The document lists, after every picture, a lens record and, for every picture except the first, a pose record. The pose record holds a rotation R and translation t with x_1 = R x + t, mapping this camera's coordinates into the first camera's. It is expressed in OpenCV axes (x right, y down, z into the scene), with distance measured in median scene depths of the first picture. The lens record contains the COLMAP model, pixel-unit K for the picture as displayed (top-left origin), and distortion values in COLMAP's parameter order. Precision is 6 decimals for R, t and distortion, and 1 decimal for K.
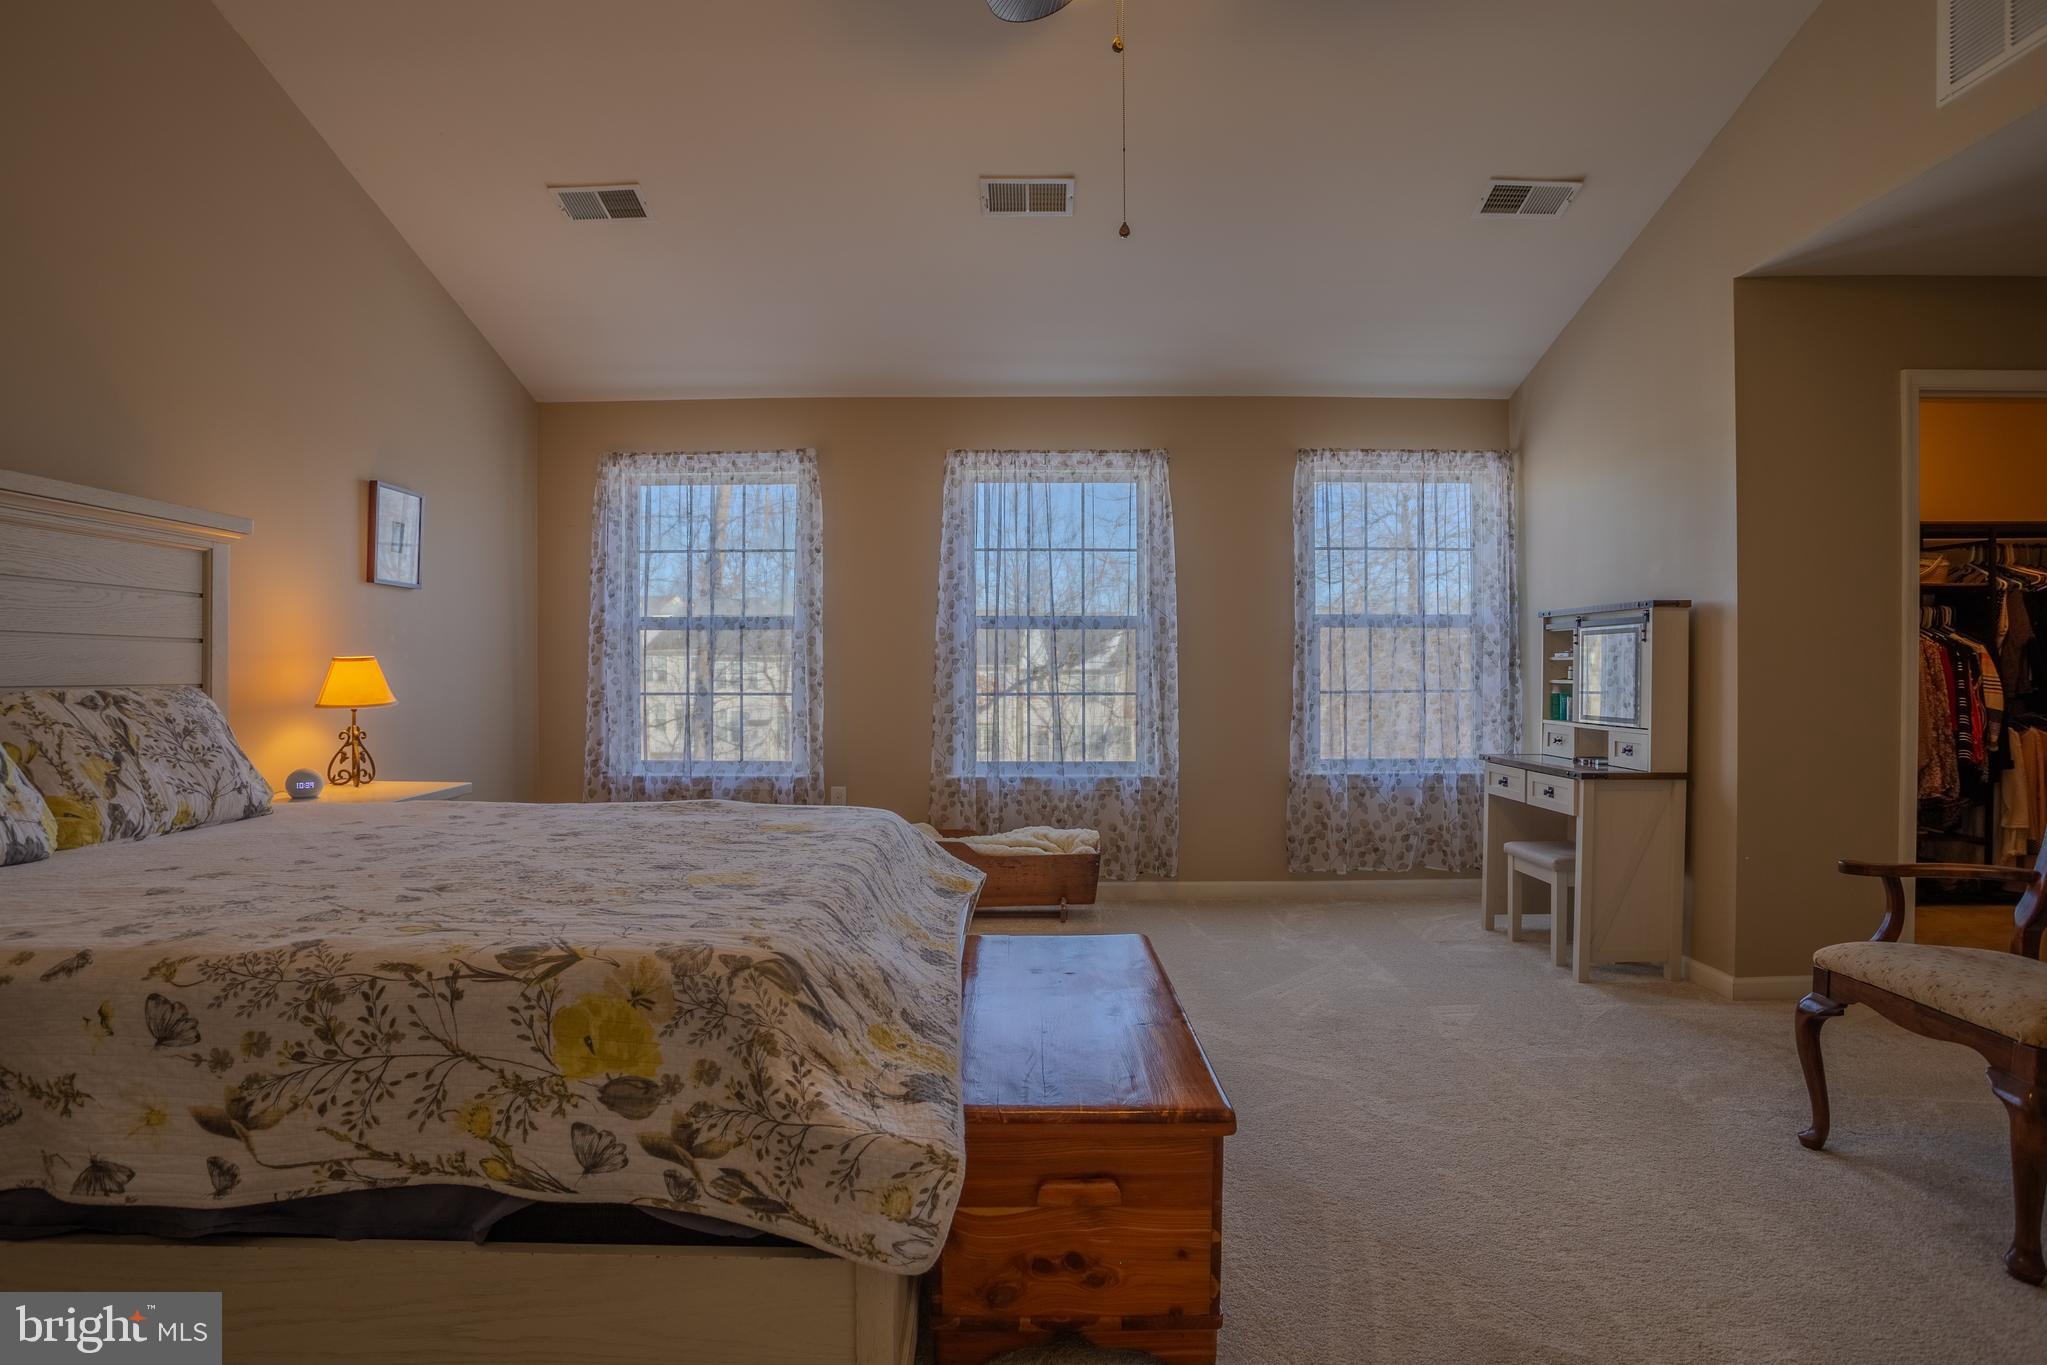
lens RADIAL K [[1010.1, 0, 1039.7], [0, 1010.1, 686.2], [0, 0, 1]] dist [-0.068821, 0.026224]
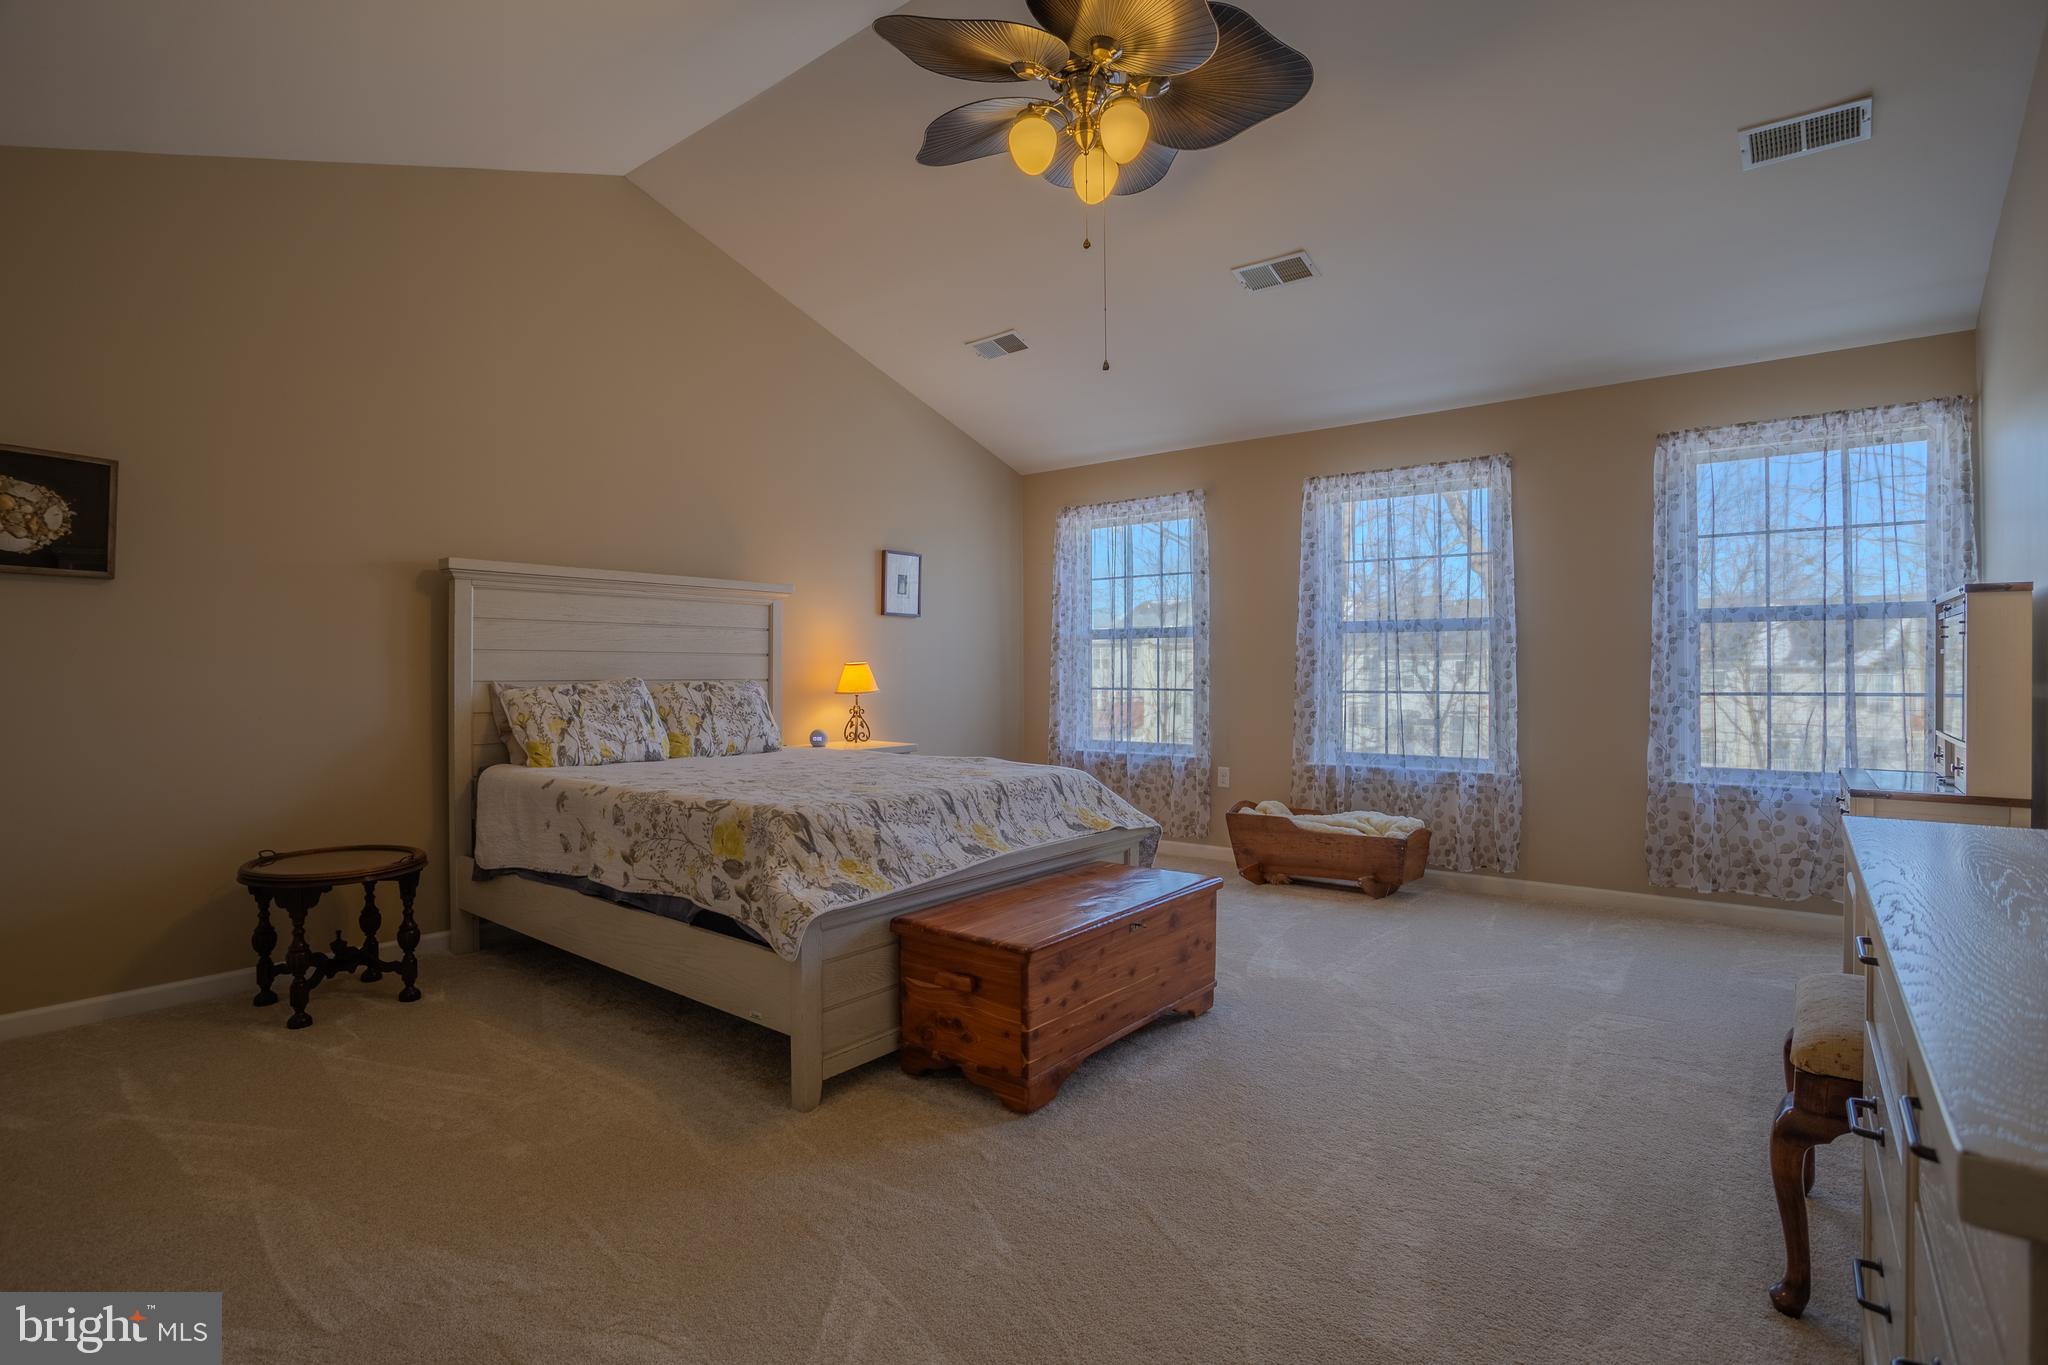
lens RADIAL K [[1010.6, 0, 1036.6], [0, 1010.6, 677.8], [0, 0, 1]] dist [-0.068821, 0.026224]
pose [[0.780714, 0.003811, -0.624877, 0.391138], [-0.007789, 0.999963, -0.003632, -0.000727], [0.624840, 0.007703, 0.780715, -0.081972]]
